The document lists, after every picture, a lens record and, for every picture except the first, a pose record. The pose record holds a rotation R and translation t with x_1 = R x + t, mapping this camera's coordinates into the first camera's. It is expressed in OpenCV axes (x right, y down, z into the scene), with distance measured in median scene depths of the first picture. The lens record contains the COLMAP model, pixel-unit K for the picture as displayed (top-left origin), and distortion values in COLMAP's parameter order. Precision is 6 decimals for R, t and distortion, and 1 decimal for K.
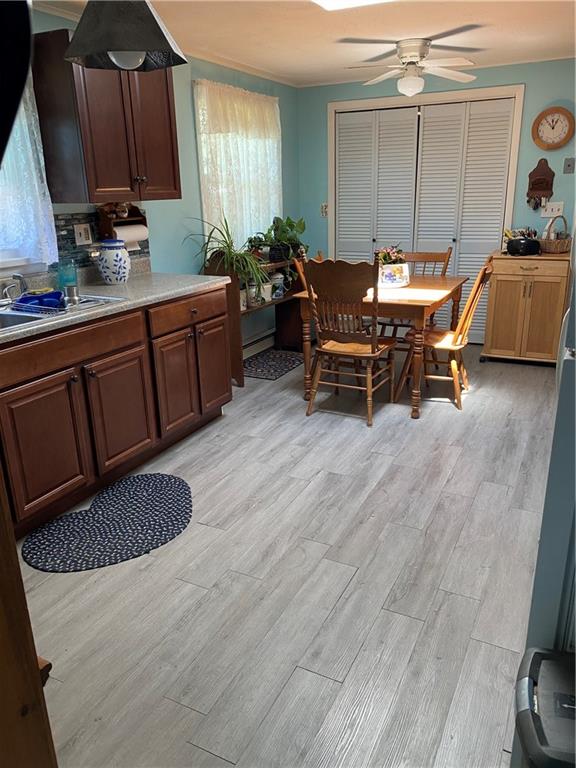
lens RADIAL K [[596.6, 0, 291.2], [0, 596.6, 379.9], [0, 0, 1]] dist [0.104586, -0.130001]
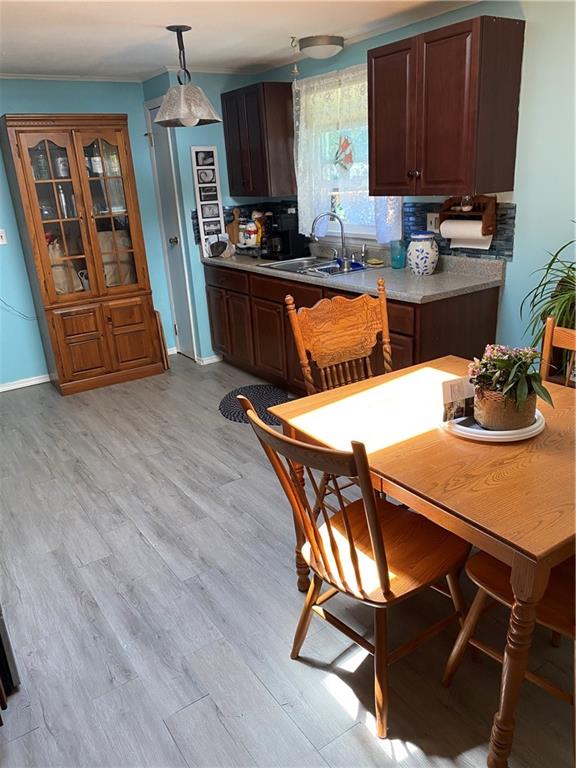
lens RADIAL K [[596.6, 0, 291.2], [0, 596.6, 379.9], [0, 0, 1]] dist [0.104586, -0.130001]
pose [[-0.496957, 0.332623, -0.801495, 0.802425], [-0.200810, 0.854471, 0.479118, -0.515724], [0.844221, 0.399050, -0.357842, 1.426428]]
